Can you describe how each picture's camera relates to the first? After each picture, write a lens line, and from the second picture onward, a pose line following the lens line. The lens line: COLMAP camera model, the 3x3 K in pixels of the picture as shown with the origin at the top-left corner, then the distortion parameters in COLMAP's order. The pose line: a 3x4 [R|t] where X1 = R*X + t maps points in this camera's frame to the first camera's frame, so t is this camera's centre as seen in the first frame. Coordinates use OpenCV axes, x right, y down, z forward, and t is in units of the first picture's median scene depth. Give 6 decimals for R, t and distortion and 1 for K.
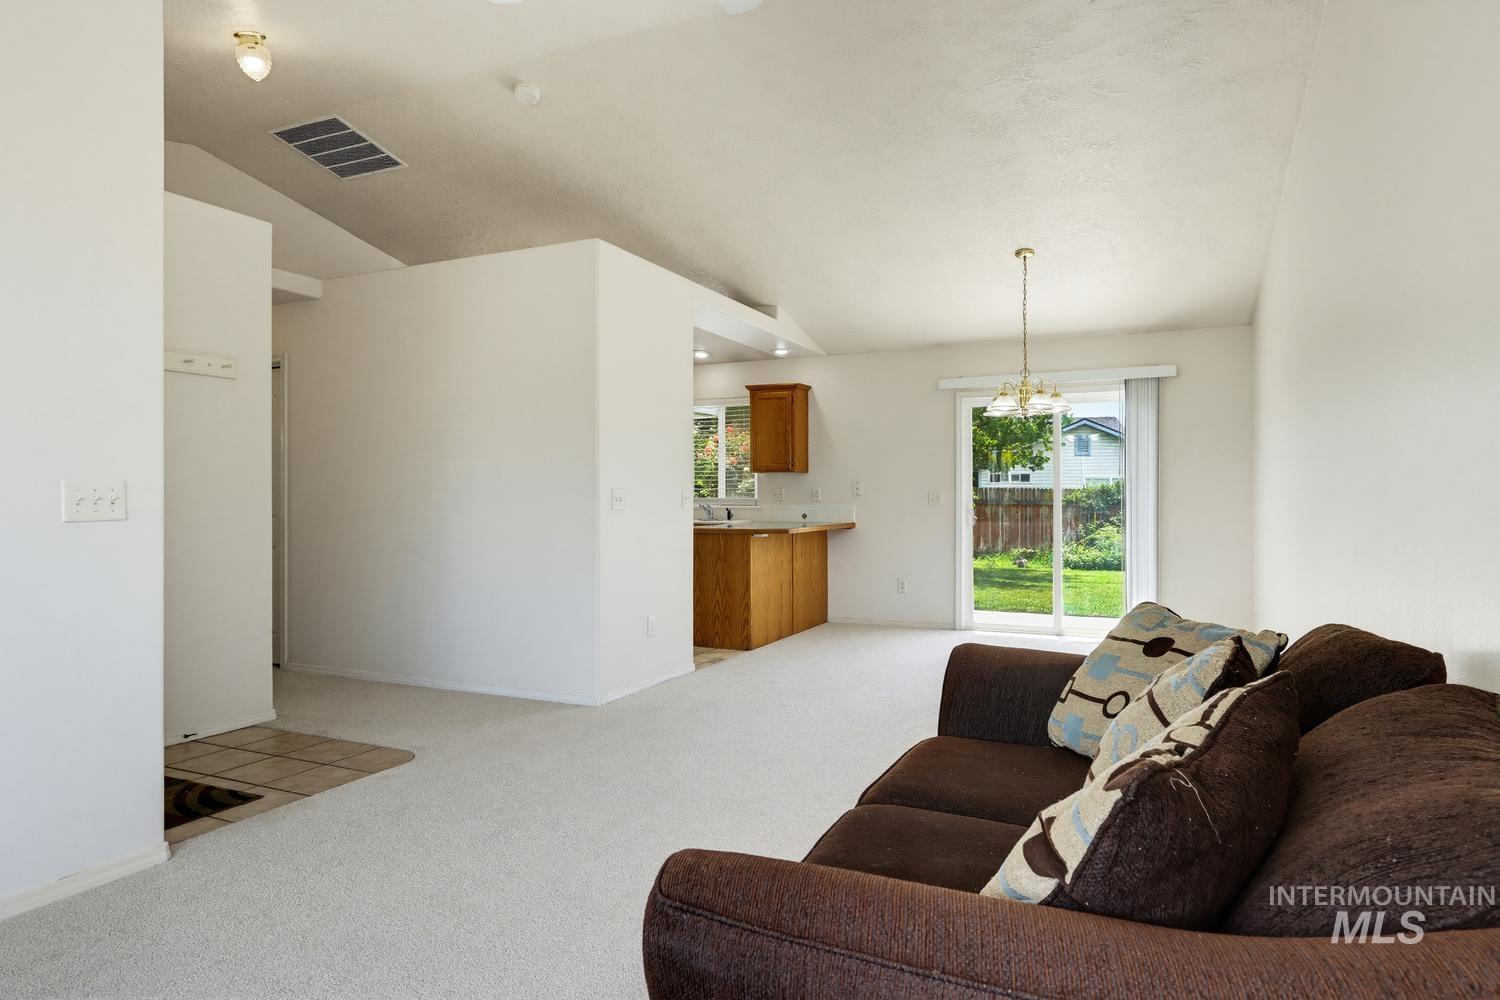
lens RADIAL K [[903.6, 0, 759.7], [0, 903.6, 505.3], [0, 0, 1]] dist [-0.006265, 0.000502]
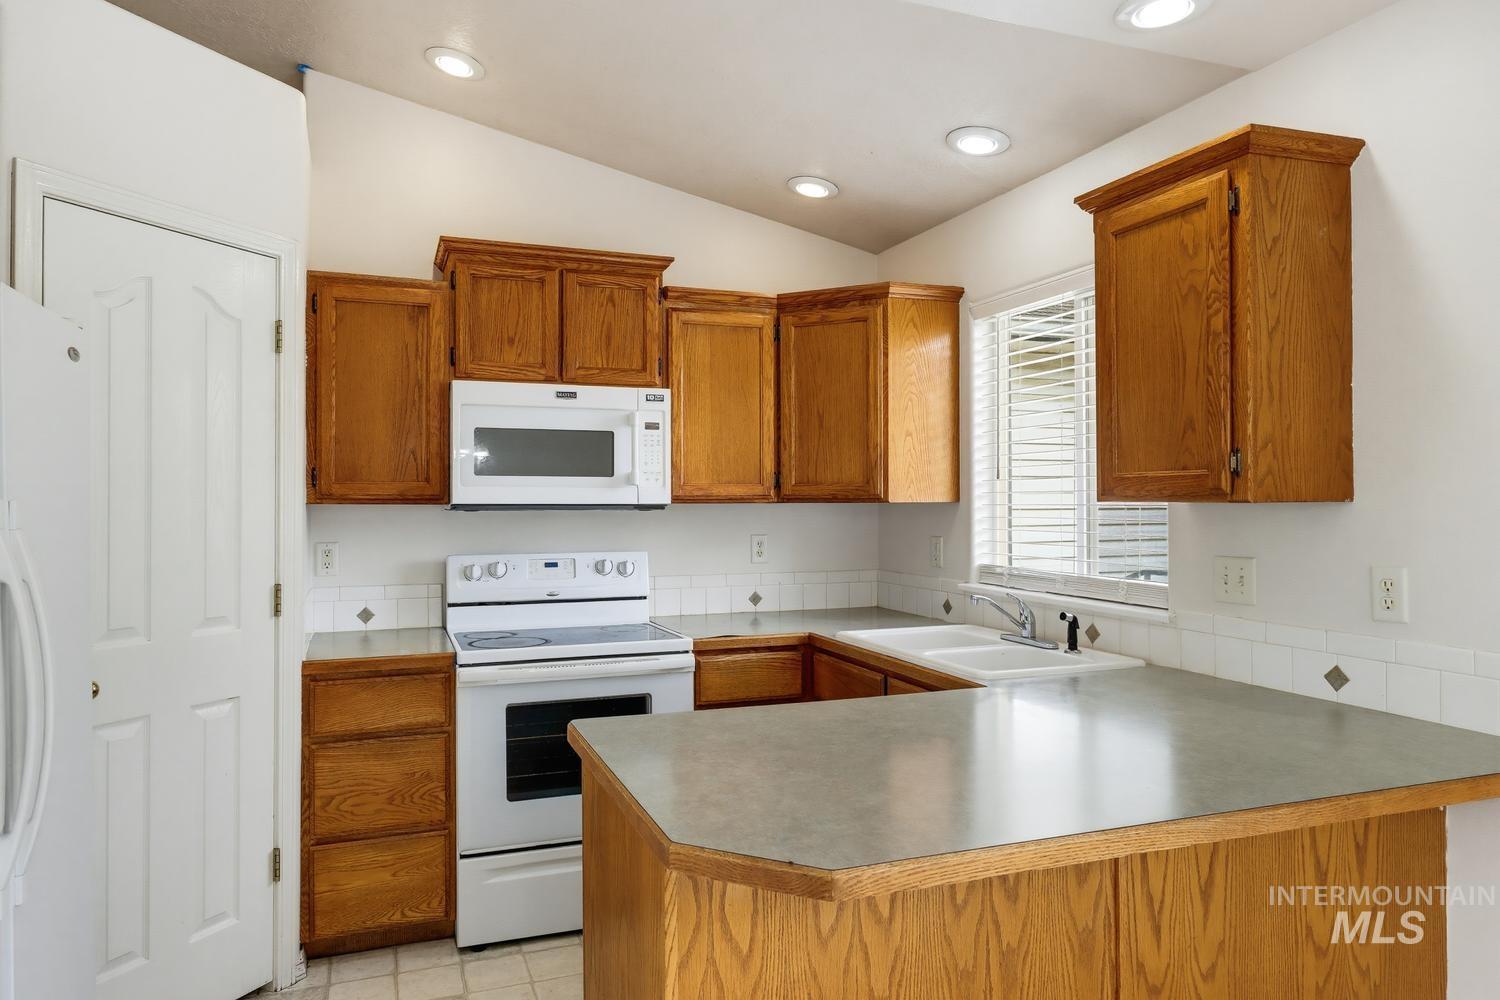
lens RADIAL K [[942.0, 0, 700.1], [0, 942.0, 497.2], [0, 0, 1]] dist [0.002516, 0.002919]
pose [[0.691200, -0.003548, -0.722655, 0.125153], [-0.004865, 0.999942, -0.009562, -0.036368], [0.722647, 0.010125, 0.691143, 0.753855]]
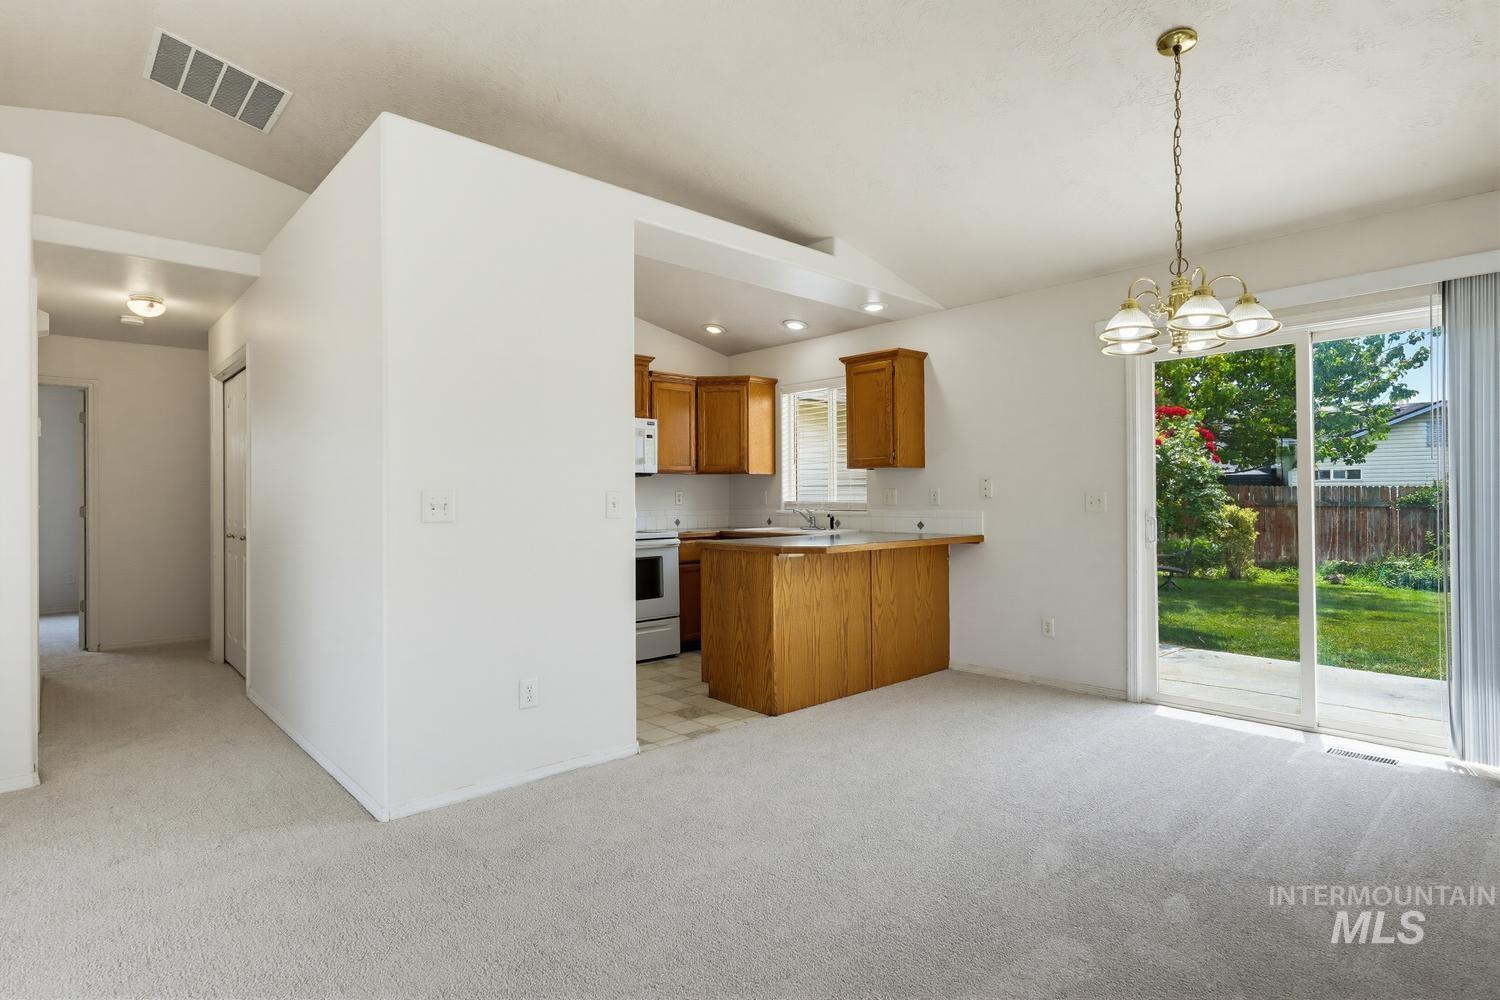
lens RADIAL K [[775.4, 0, 753.3], [0, 775.4, 500.4], [0, 0, 1]] dist [0.001388, -0.000859]
pose [[0.922464, -0.005260, -0.386048, 0.185223], [0.002105, 0.999961, -0.008596, -0.003694], [0.386078, 0.007117, 0.922439, 0.375275]]
